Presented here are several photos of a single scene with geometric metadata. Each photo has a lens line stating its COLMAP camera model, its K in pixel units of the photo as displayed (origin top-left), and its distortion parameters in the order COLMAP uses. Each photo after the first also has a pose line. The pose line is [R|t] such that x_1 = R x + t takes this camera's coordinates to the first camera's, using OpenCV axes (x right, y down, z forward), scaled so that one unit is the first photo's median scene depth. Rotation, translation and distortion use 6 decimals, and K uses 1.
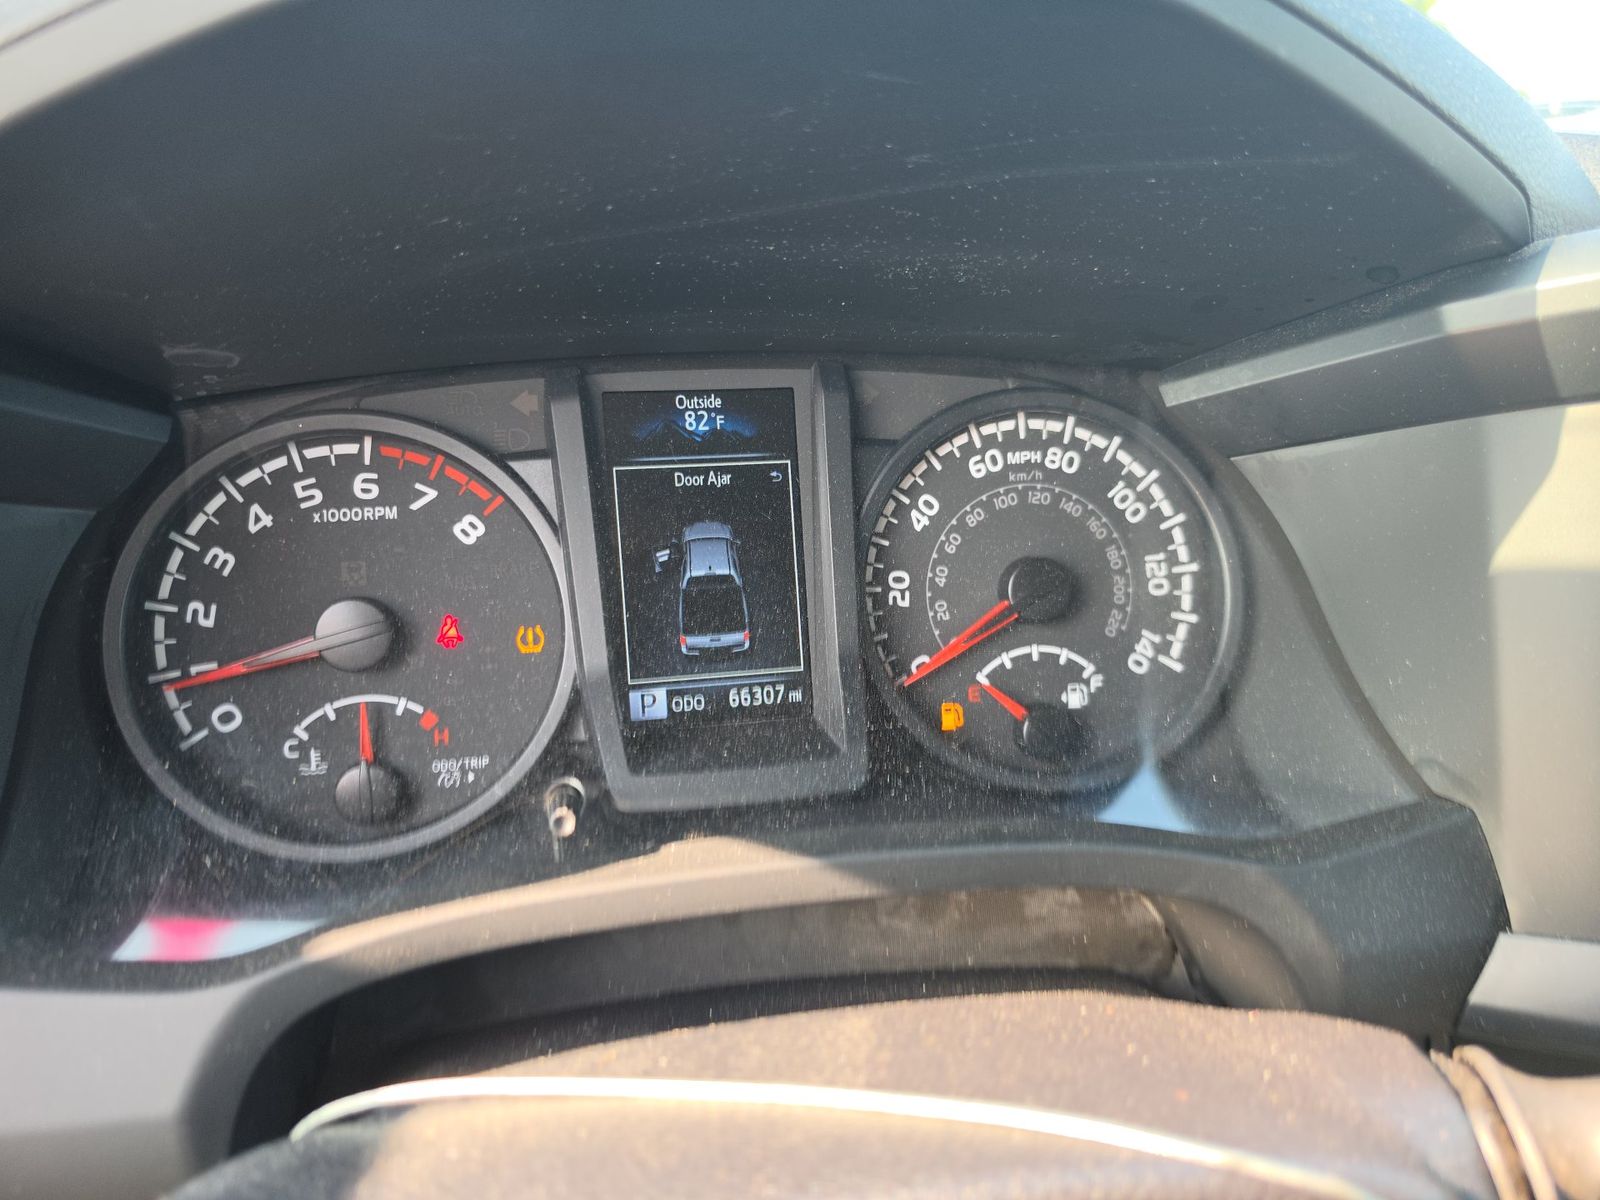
lens RADIAL K [[1162.4, 0, 800.0], [0, 1162.4, 600.0], [0, 0, 1]] dist [0.087215, -0.157885]
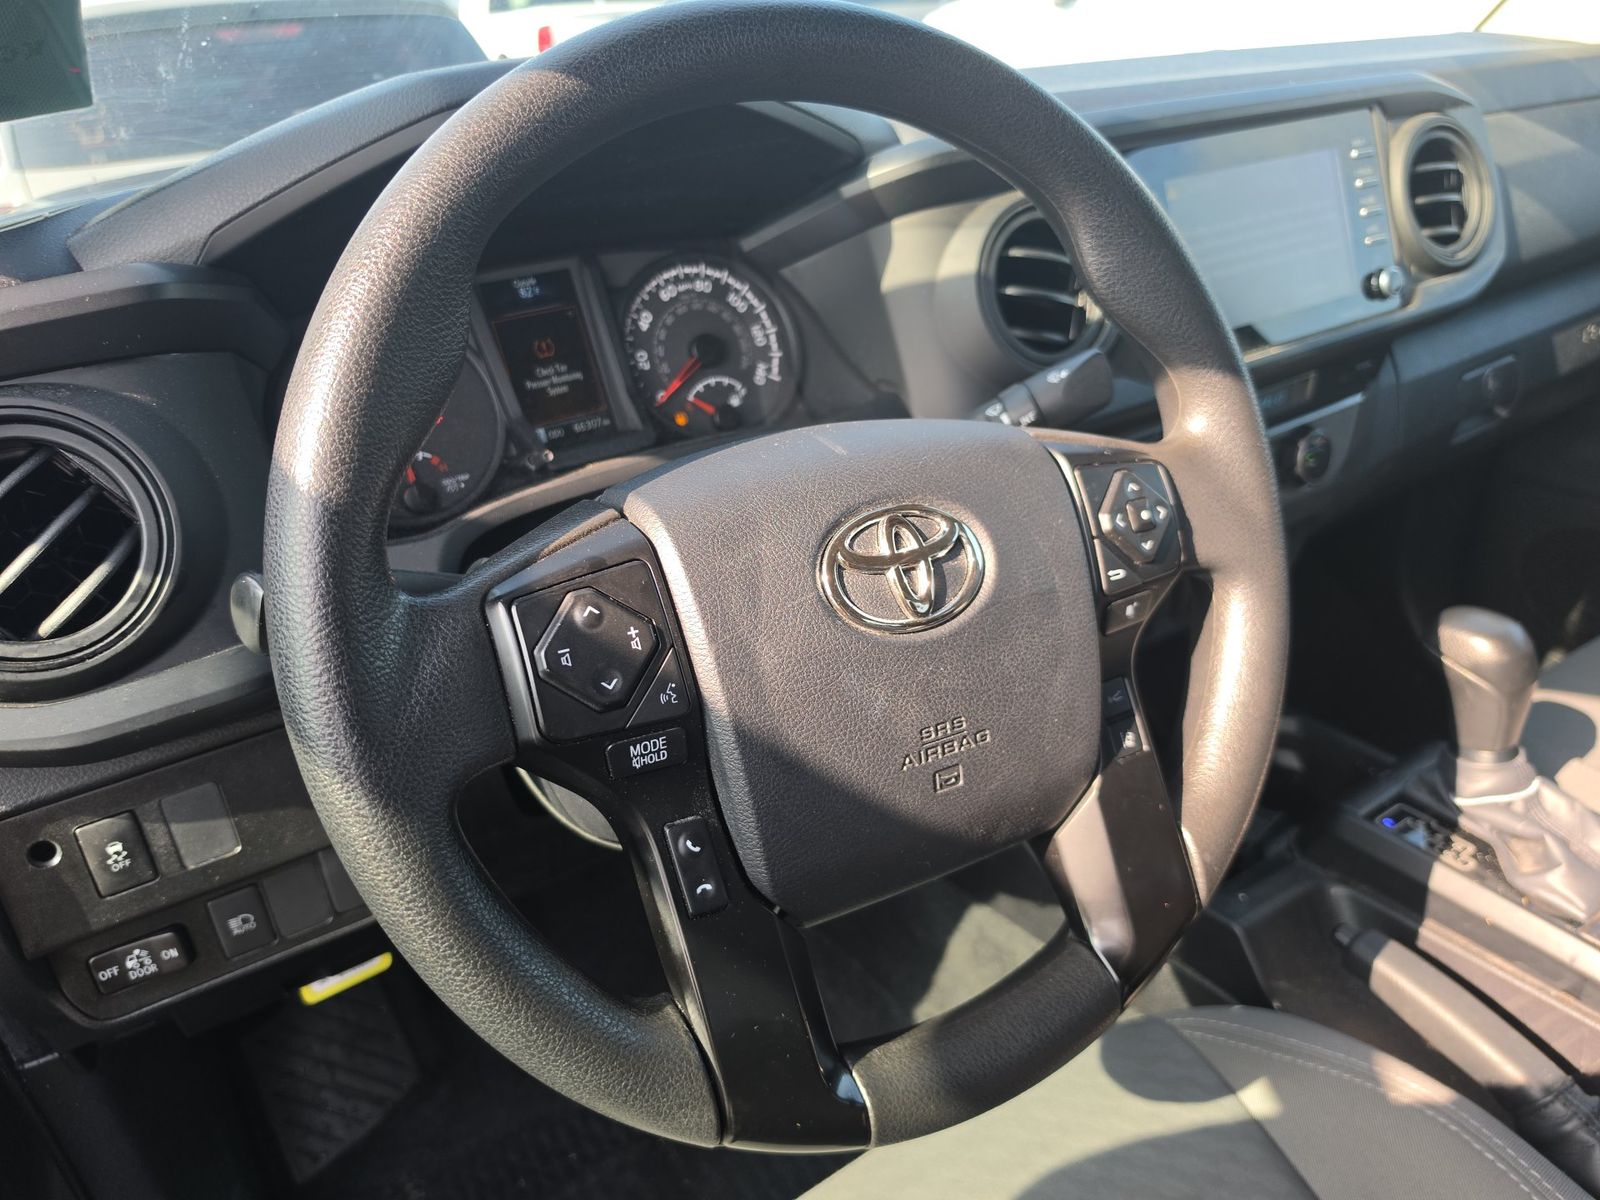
lens RADIAL K [[1162.4, 0, 800.0], [0, 1162.4, 600.0], [0, 0, 1]] dist [0.087215, -0.157885]
pose [[0.923134, -0.238151, 0.301842, -0.371404], [0.219275, 0.970980, 0.095481, 0.258505], [-0.315821, -0.021955, 0.948565, -1.017908]]
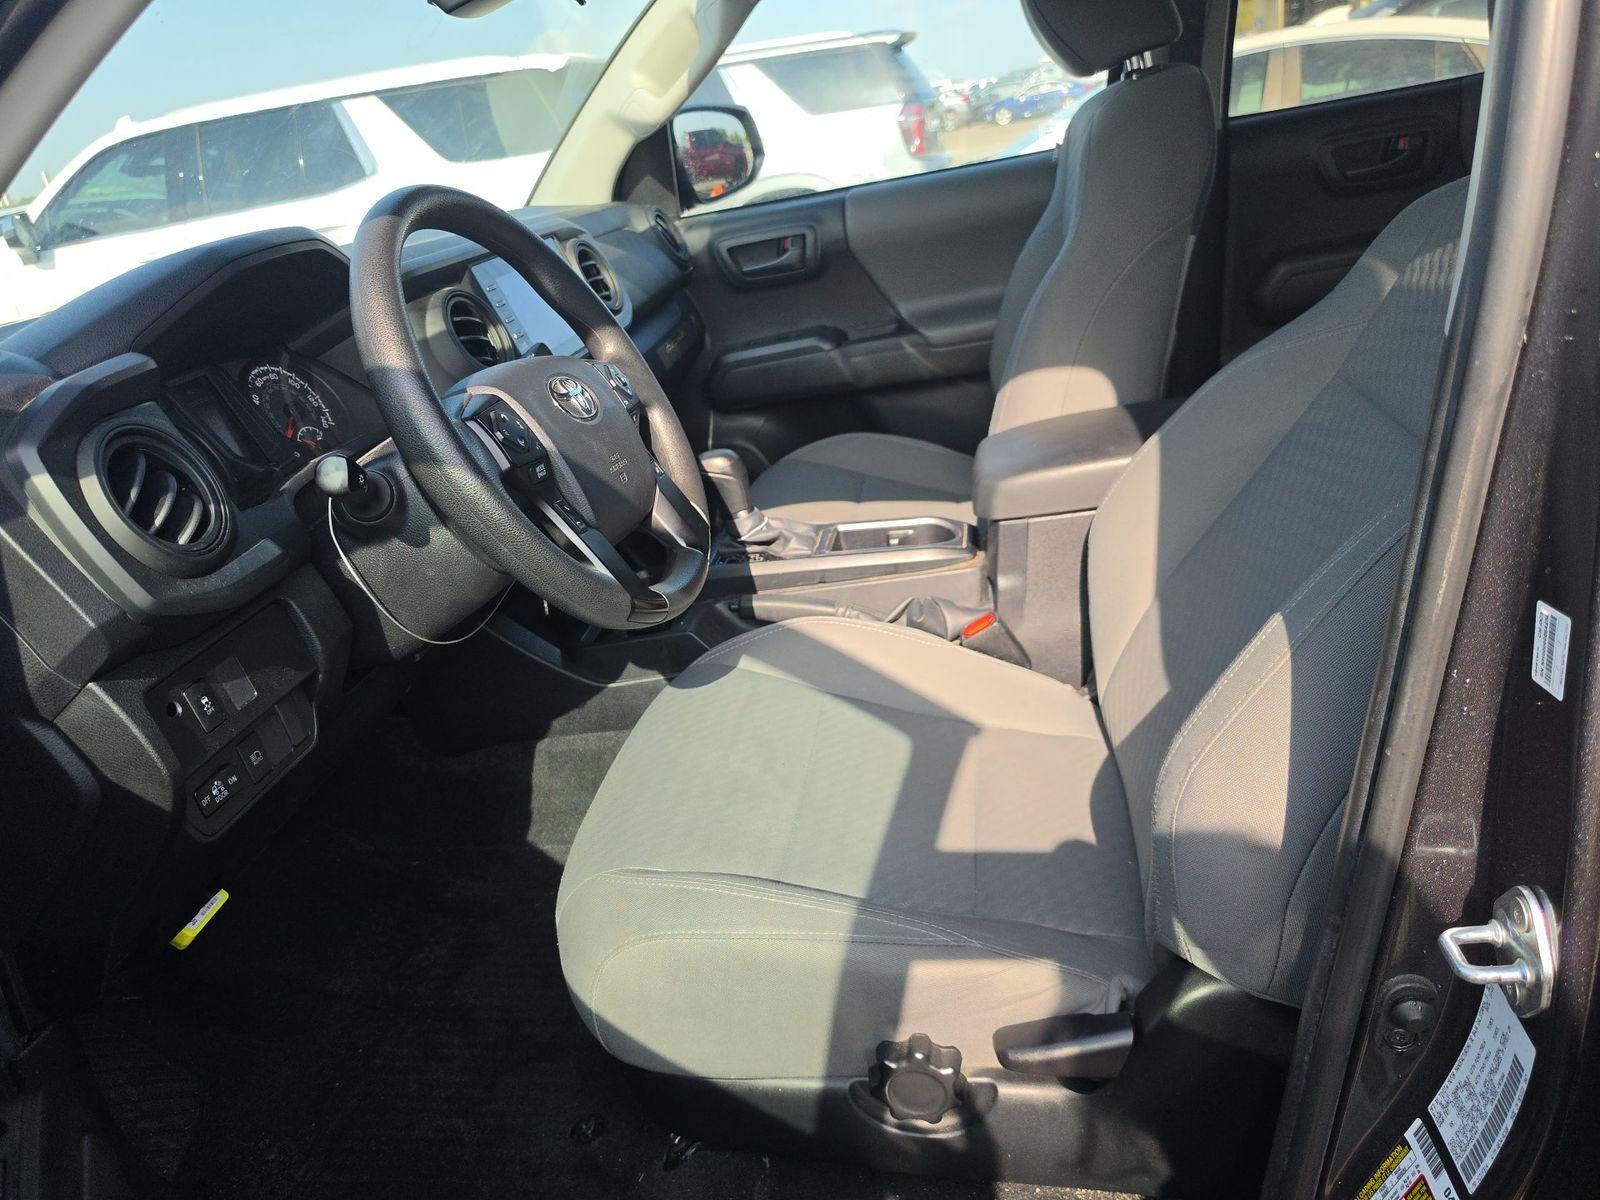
lens RADIAL K [[1162.4, 0, 800.0], [0, 1162.4, 600.0], [0, 0, 1]] dist [0.087215, -0.157885]
pose [[0.327400, -0.418108, 0.847346, -2.365719], [0.508615, 0.833749, 0.214879, 0.447743], [-0.796317, 0.360622, 0.485625, -1.558098]]
